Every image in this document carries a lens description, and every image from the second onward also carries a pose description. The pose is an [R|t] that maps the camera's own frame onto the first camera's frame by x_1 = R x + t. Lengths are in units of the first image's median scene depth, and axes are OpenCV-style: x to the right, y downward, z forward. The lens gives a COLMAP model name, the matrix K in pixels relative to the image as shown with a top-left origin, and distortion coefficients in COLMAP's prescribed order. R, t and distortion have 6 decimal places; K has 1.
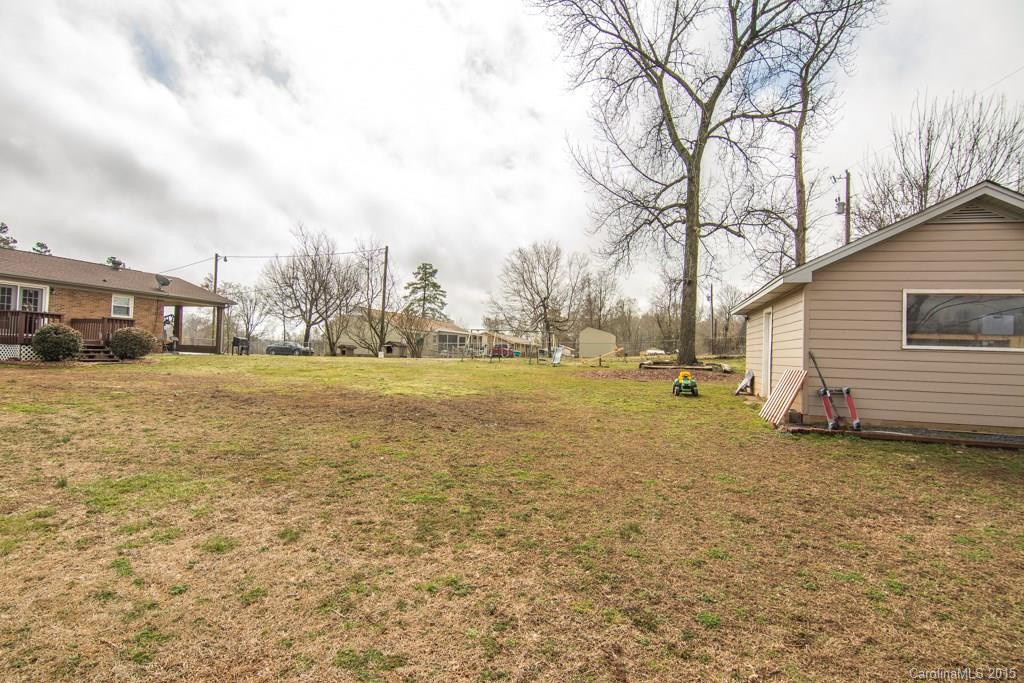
lens RADIAL K [[495.6, 0, 512.0], [0, 495.6, 341.5], [0, 0, 1]] dist [-0.003254, -0.000478]
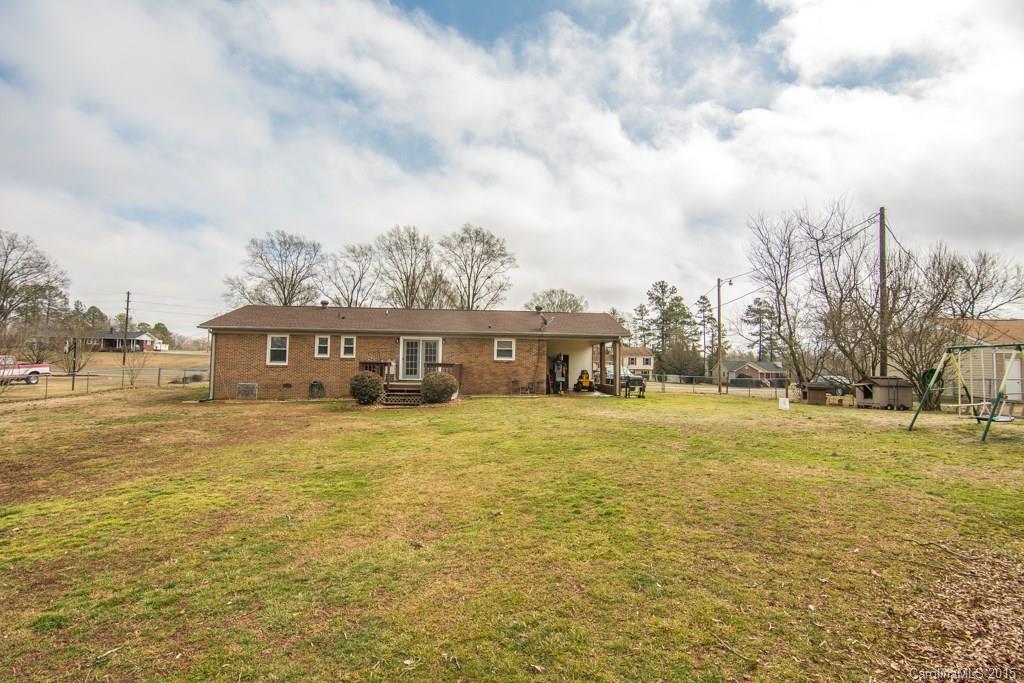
lens RADIAL K [[495.6, 0, 512.0], [0, 495.6, 341.5], [0, 0, 1]] dist [-0.003254, -0.000478]
pose [[0.324264, -0.077494, -0.942787, 0.183886], [0.017926, 0.996963, -0.075781, -0.006916], [0.945797, 0.007672, 0.324669, 0.598380]]
